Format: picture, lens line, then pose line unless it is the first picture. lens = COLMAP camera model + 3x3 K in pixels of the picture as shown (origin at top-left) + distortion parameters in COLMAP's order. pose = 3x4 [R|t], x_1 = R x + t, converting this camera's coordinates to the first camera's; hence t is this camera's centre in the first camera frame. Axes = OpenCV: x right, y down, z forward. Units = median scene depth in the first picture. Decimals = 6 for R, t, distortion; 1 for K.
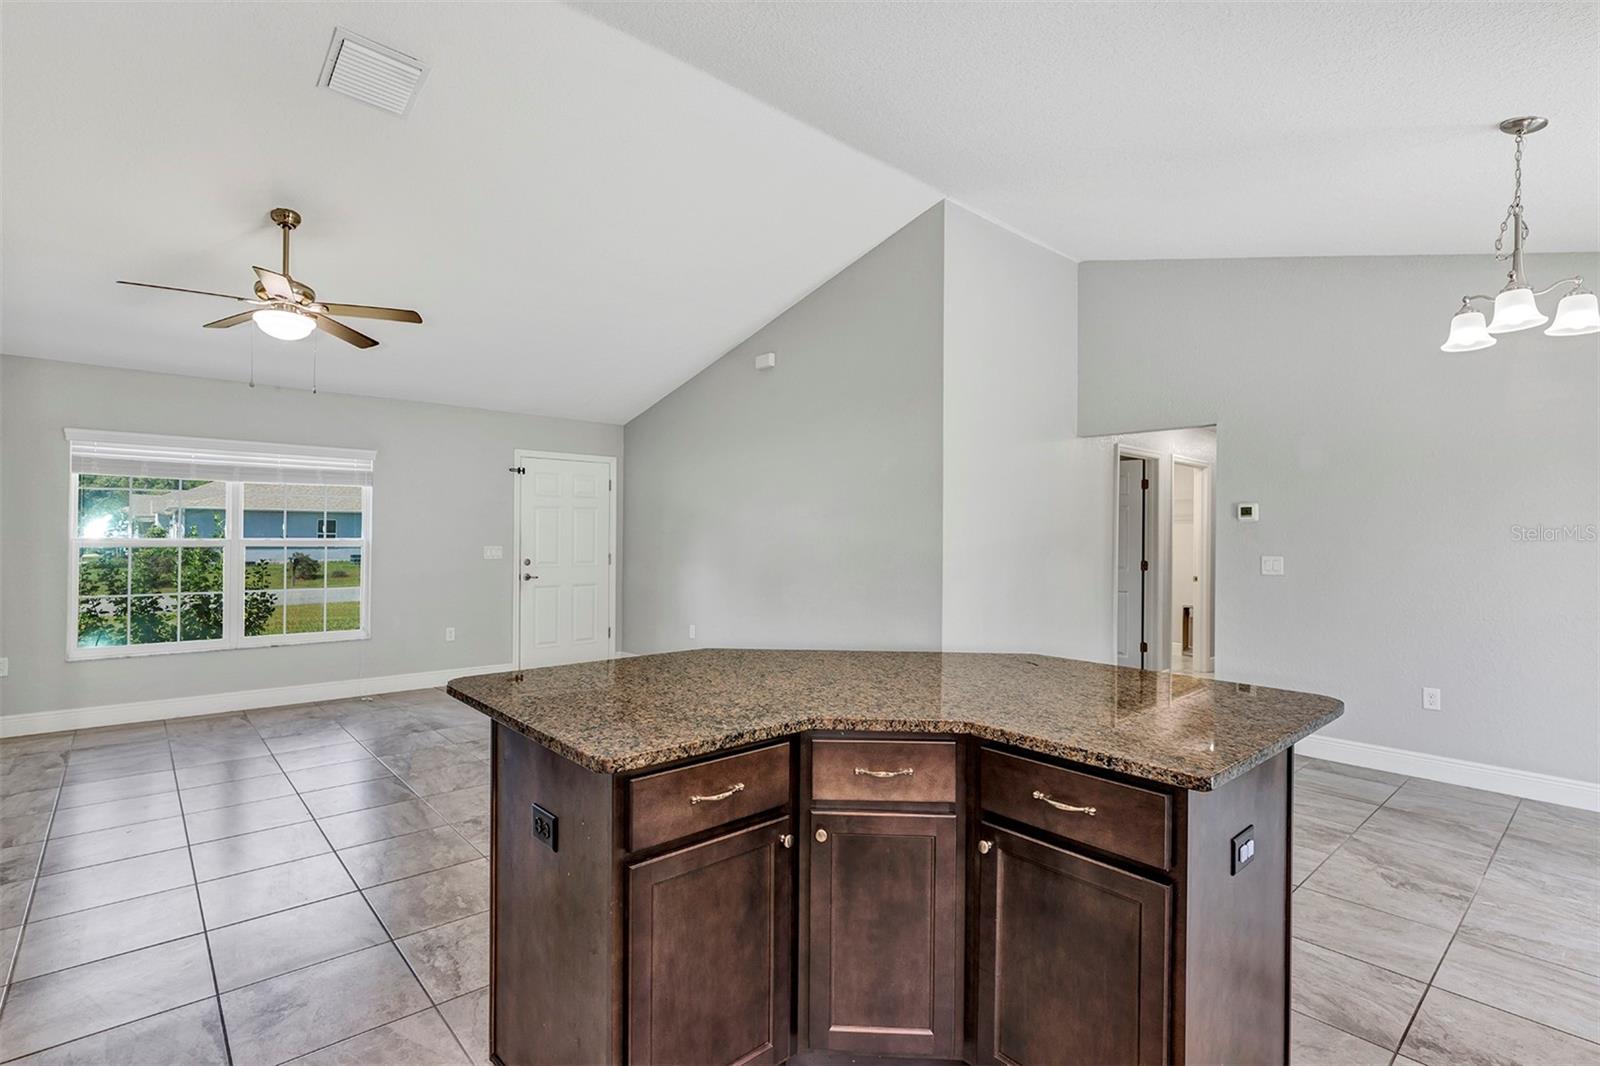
lens RADIAL K [[750.0, 0, 791.8], [0, 750.0, 536.3], [0, 0, 1]] dist [-0.003691, 0.002316]
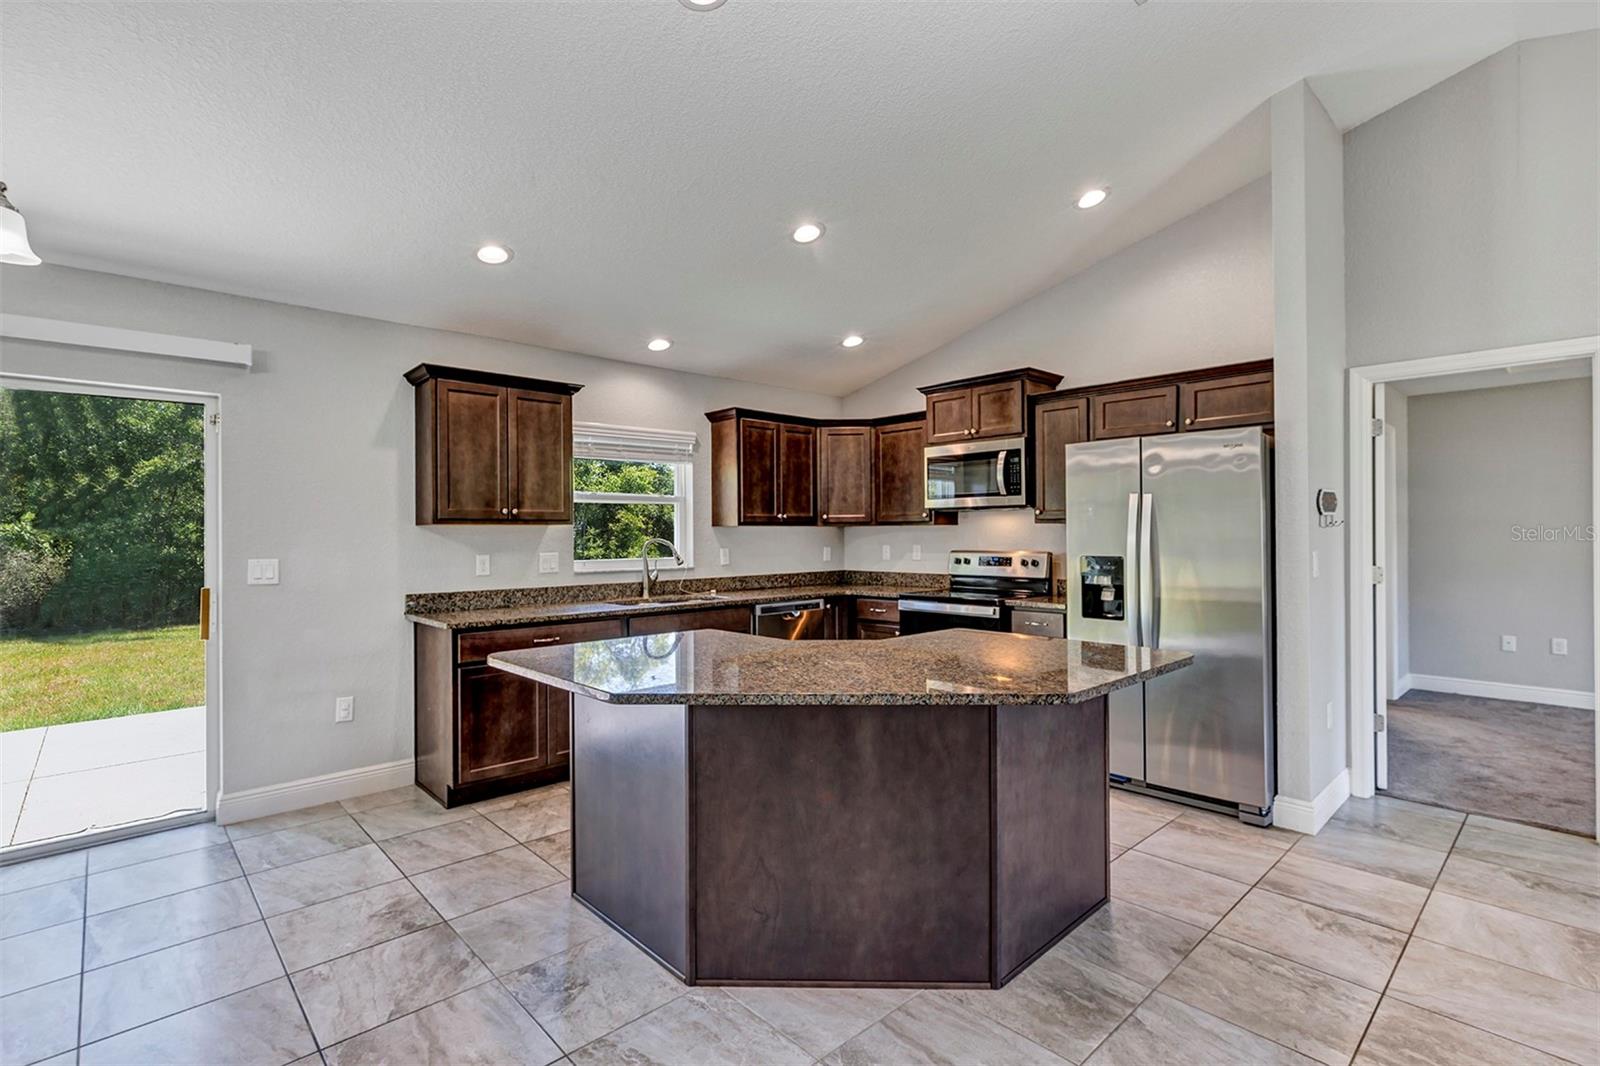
lens RADIAL K [[750.0, 0, 791.2], [0, 750.0, 526.5], [0, 0, 1]] dist [-0.003691, 0.002316]
pose [[-0.999821, -0.001932, -0.018835, 0.089468], [-0.001785, 0.999968, -0.007853, 0.000552], [0.018850, -0.007818, -0.999792, 0.937241]]
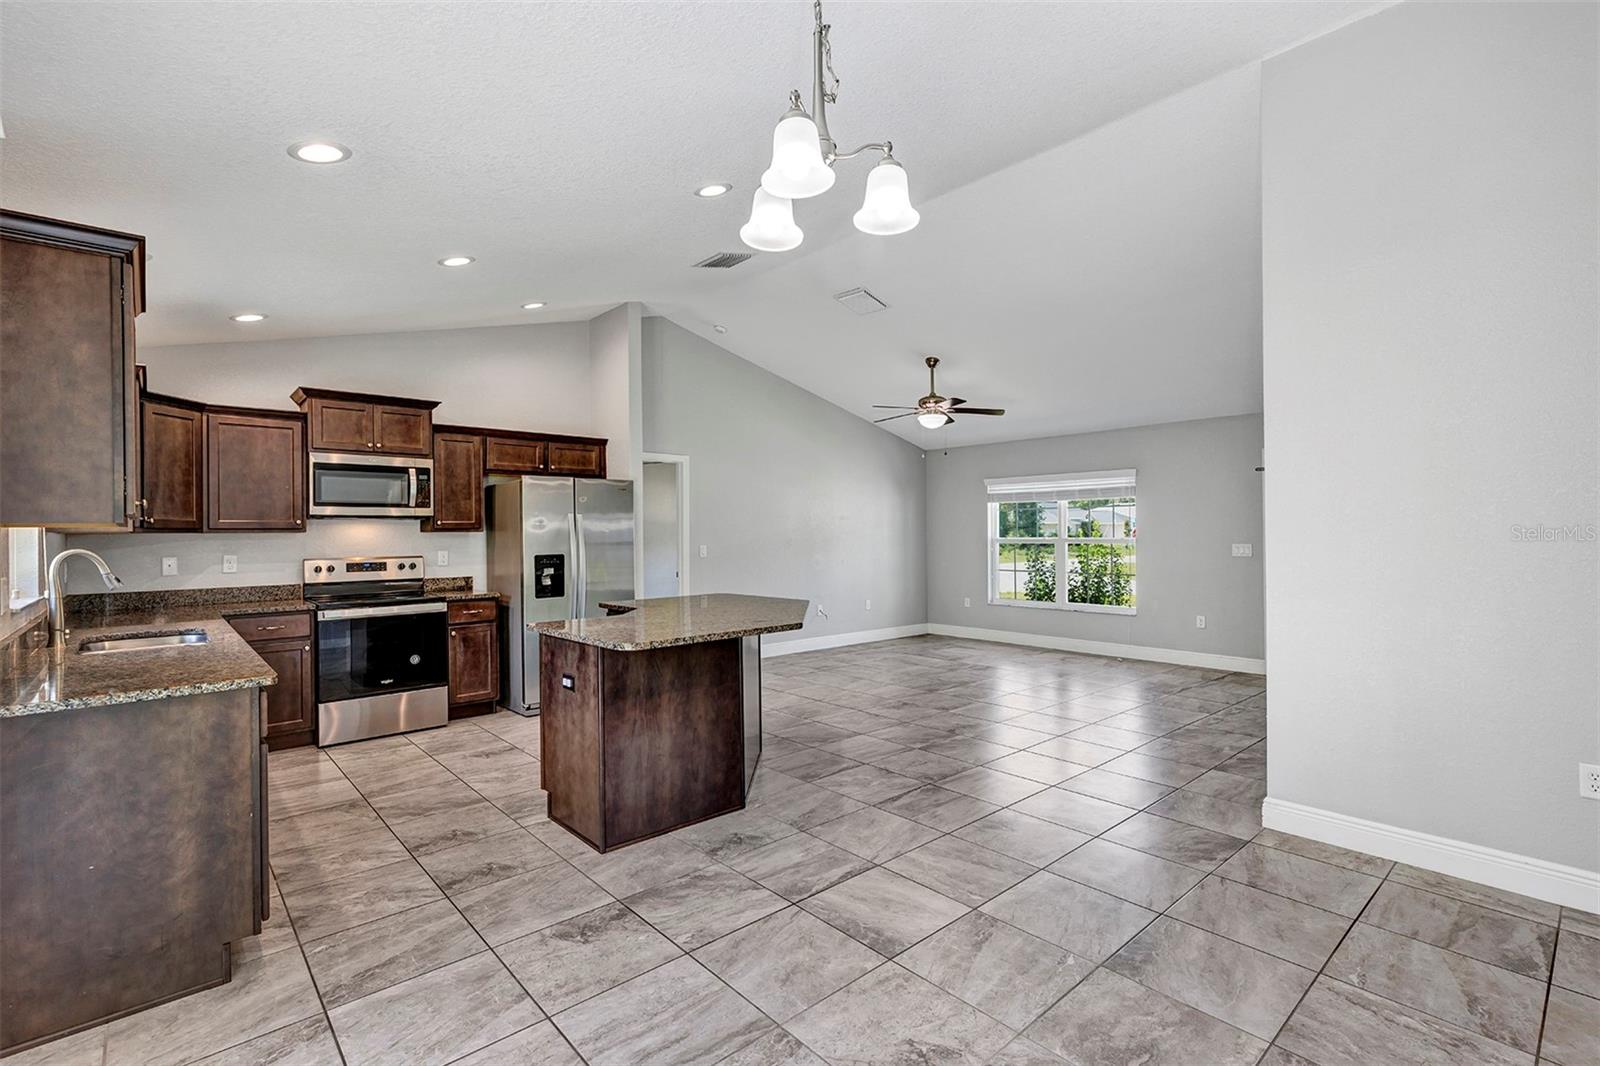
lens RADIAL K [[729.2, 0, 799.4], [0, 729.2, 527.9], [0, 0, 1]] dist [0.002955, 0.003097]
pose [[0.005730, -0.018316, -0.999816, 0.879049], [0.007390, 0.999806, -0.018273, 0.006803], [0.999956, -0.007284, 0.005864, 0.535441]]
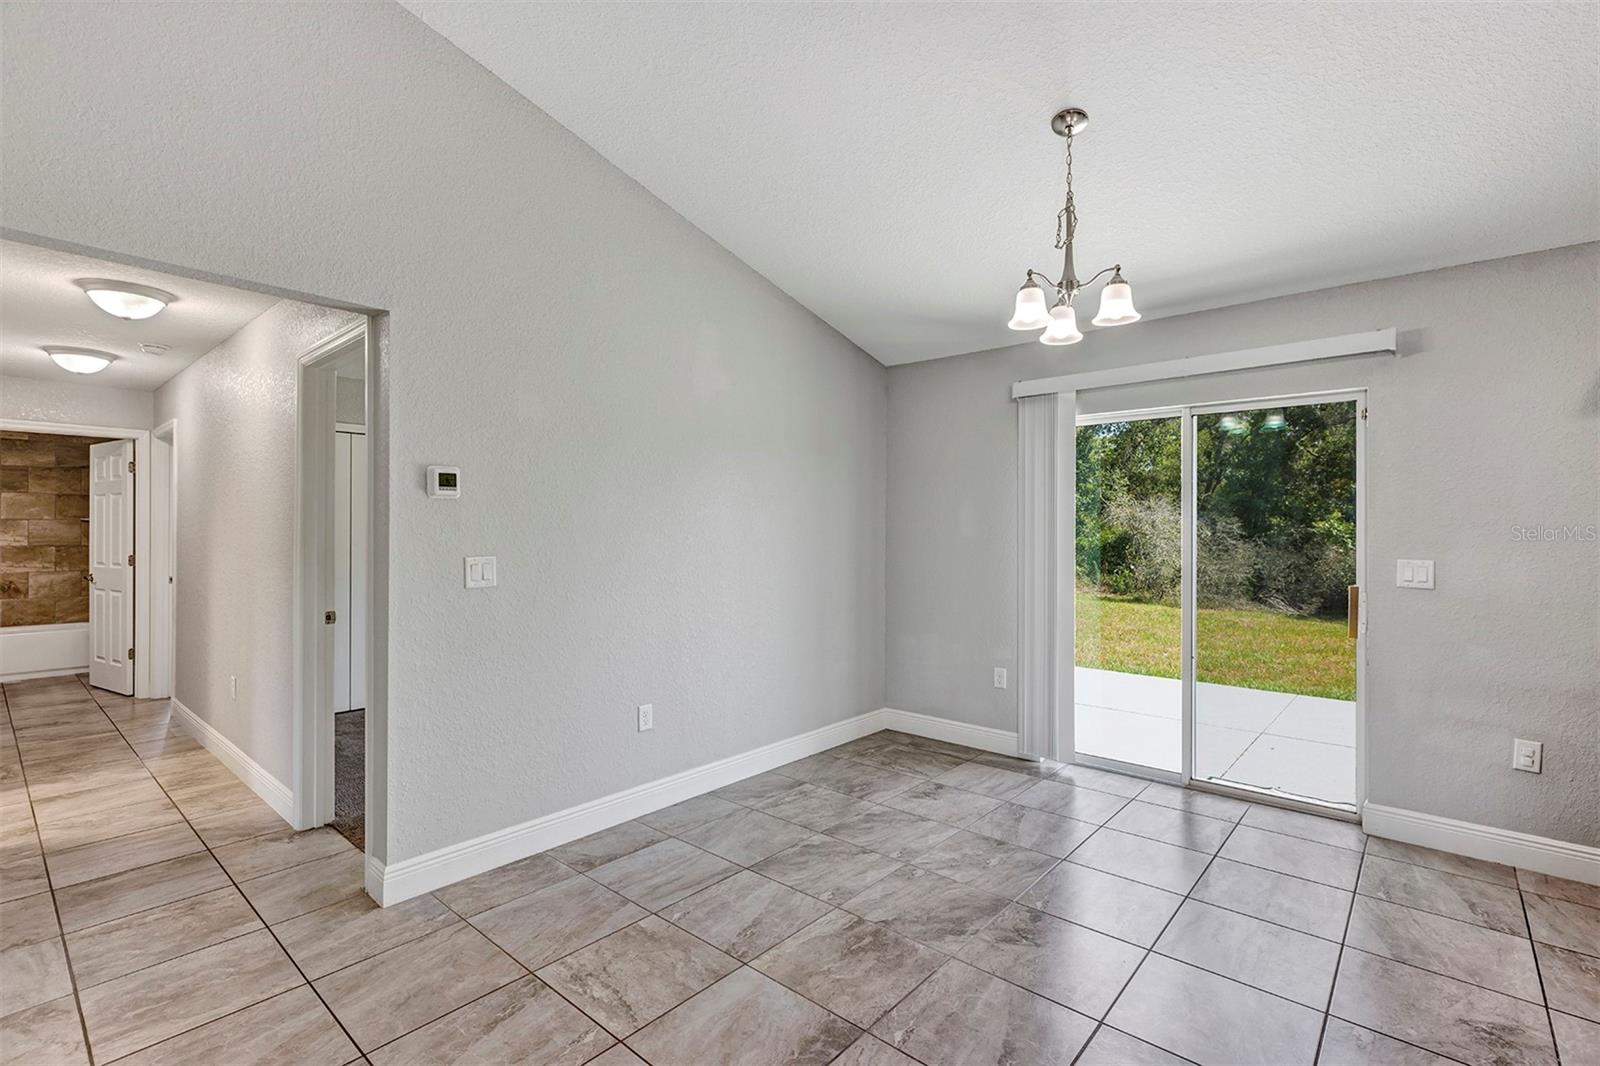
lens RADIAL K [[729.2, 0, 800.1], [0, 729.2, 527.4], [0, 0, 1]] dist [0.002955, 0.003097]
pose [[-0.126372, -0.004837, 0.991971, 0.017553], [-0.005378, 0.999977, 0.004190, -0.000971], [-0.991968, -0.004805, -0.126395, 0.815471]]
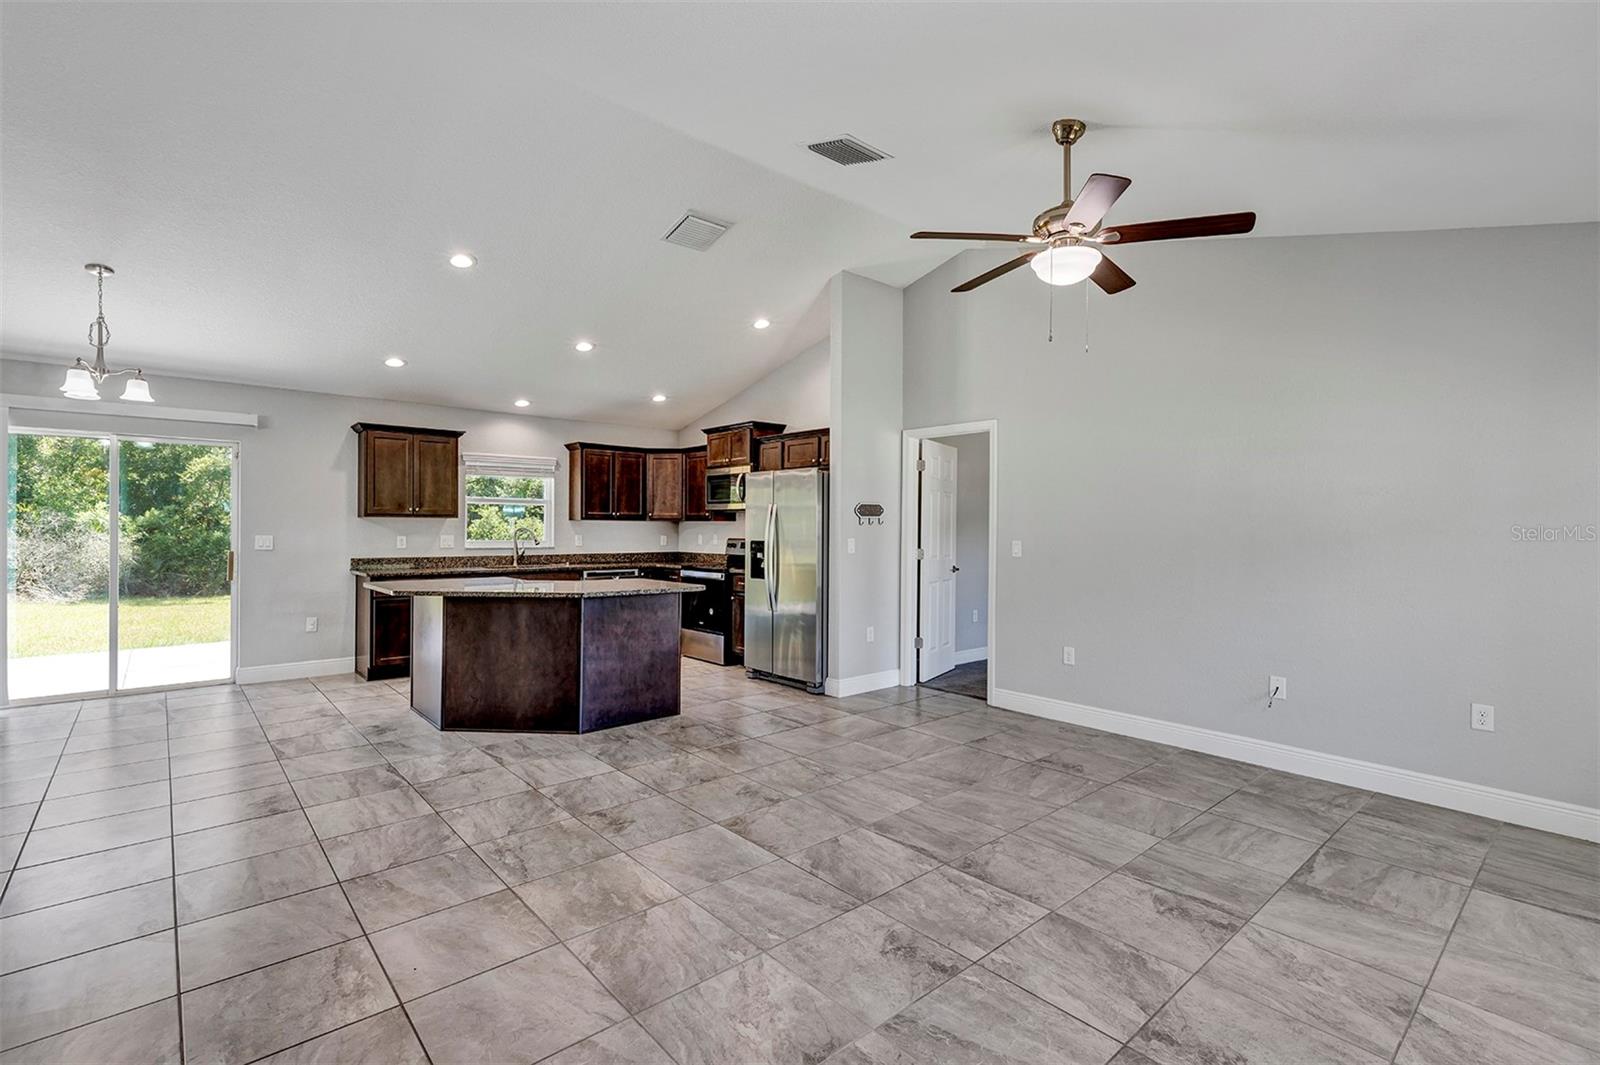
lens RADIAL K [[729.2, 0, 792.0], [0, 729.2, 523.6], [0, 0, 1]] dist [0.002955, 0.003097]
pose [[-0.999843, -0.014647, 0.009998, -0.323764], [-0.014685, 0.999885, -0.003706, -0.001400], [-0.009942, -0.003852, -0.999943, 1.436641]]
